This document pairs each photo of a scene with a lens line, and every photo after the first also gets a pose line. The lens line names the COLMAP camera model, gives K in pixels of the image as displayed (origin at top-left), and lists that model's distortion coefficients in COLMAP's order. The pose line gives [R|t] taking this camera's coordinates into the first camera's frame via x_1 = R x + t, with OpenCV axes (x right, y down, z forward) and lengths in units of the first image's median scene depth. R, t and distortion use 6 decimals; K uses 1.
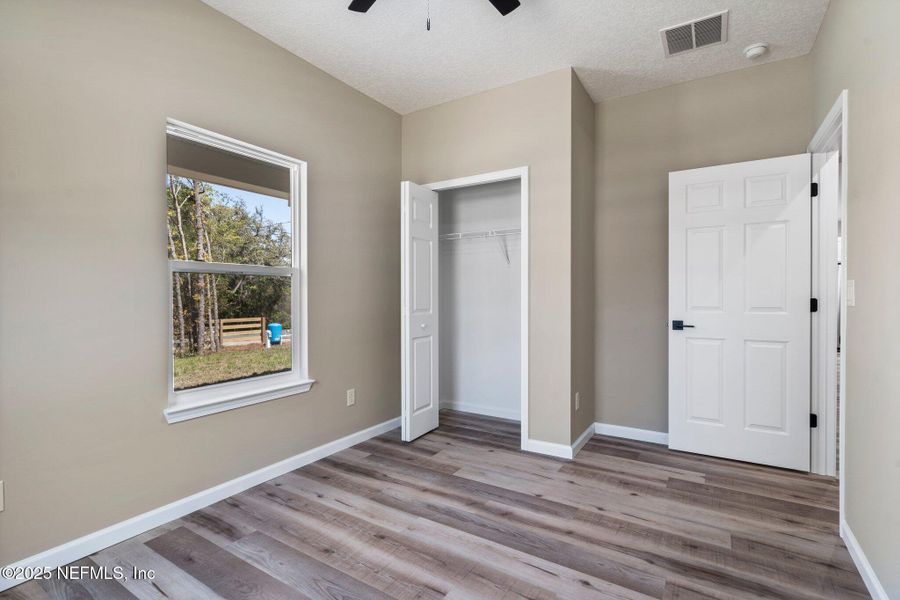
lens RADIAL K [[419.2, 0, 451.3], [0, 419.2, 297.8], [0, 0, 1]] dist [0.000671, 0.000227]
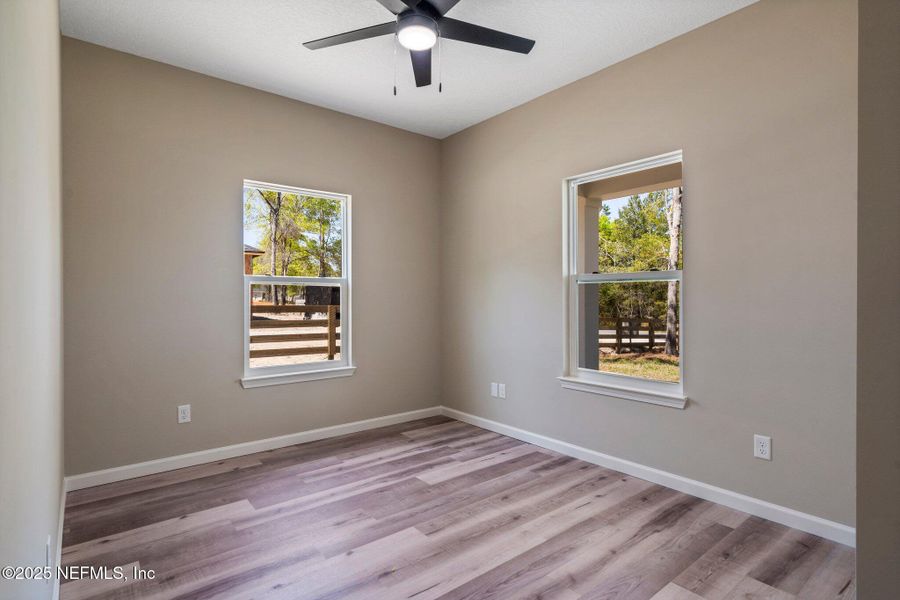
lens RADIAL K [[444.9, 0, 451.5], [0, 444.9, 298.9], [0, 0, 1]] dist [0.000849, 0.000788]
pose [[-0.308834, -0.001817, -0.951114, 0.844606], [-0.004160, 0.999991, -0.000560, -0.004945], [0.951107, 0.003783, -0.308839, 1.009074]]
